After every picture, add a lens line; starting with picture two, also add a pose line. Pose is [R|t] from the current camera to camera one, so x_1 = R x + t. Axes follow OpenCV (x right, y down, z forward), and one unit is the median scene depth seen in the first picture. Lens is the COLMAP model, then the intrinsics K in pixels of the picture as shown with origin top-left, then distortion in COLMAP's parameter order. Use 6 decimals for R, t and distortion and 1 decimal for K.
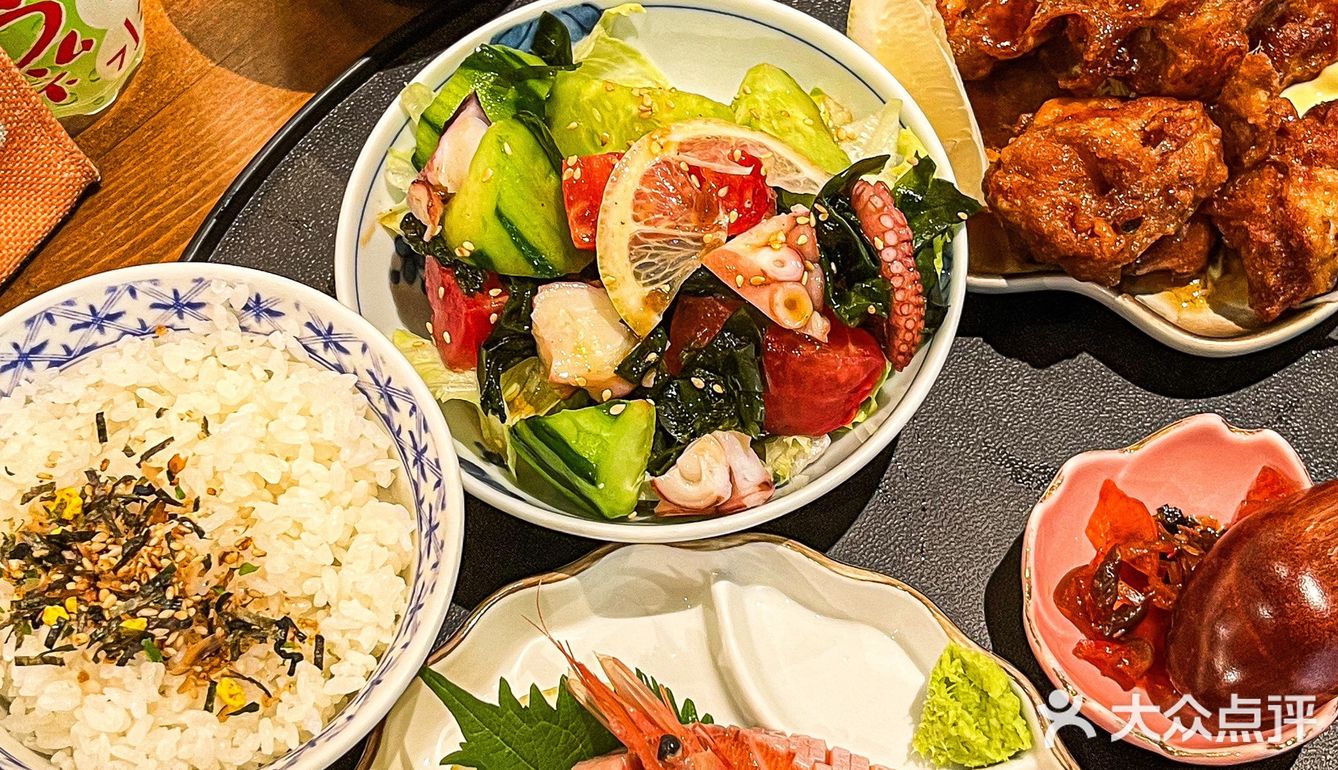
lens RADIAL K [[2024.7, 0, 669.0], [0, 2024.7, 385.0], [0, 0, 1]] dist [0.200567, -0.909431]
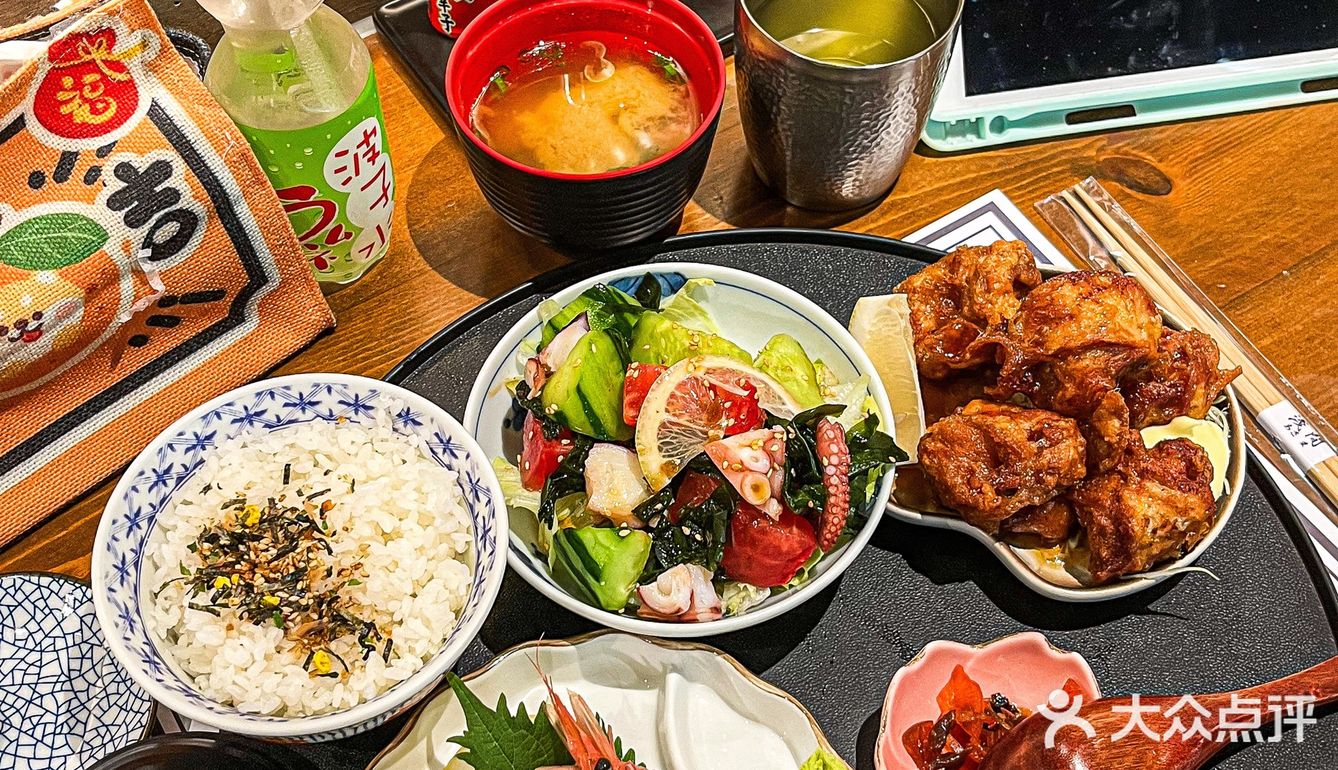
lens RADIAL K [[1640.2, 0, 669.0], [0, 1640.2, 385.0], [0, 0, 1]] dist [0.221616, -1.009947]
pose [[0.973833, 0.203301, -0.101572, 0.101280], [-0.216377, 0.966097, -0.140848, 0.066832], [0.069494, 0.159140, 0.984807, -0.175815]]
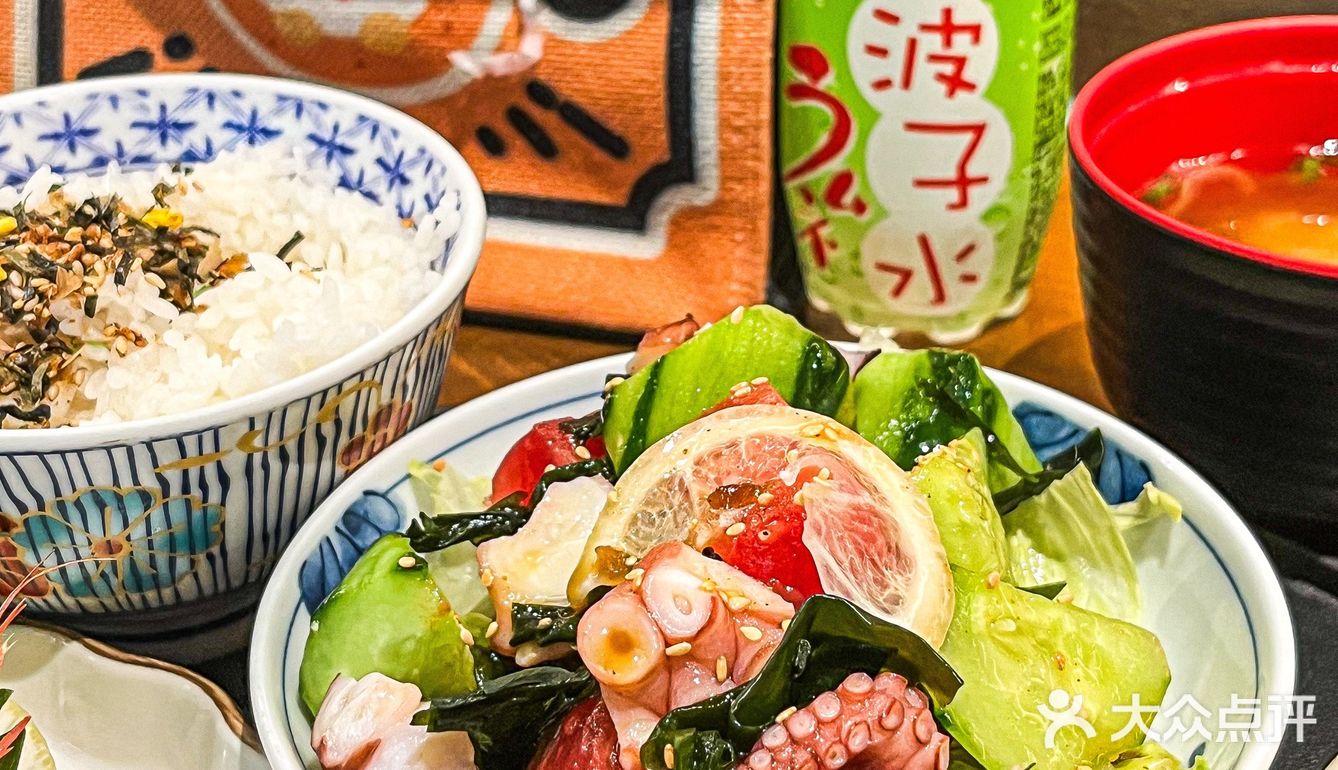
lens RADIAL K [[2427.4, 0, 669.0], [0, 2427.4, 385.0], [0, 0, 1]] dist [0.096386, 0.053867]
pose [[0.279285, 0.502637, -0.818142, 0.583678], [-0.852872, 0.521306, 0.029132, -0.107634], [0.441145, 0.689634, 0.574278, 0.537521]]
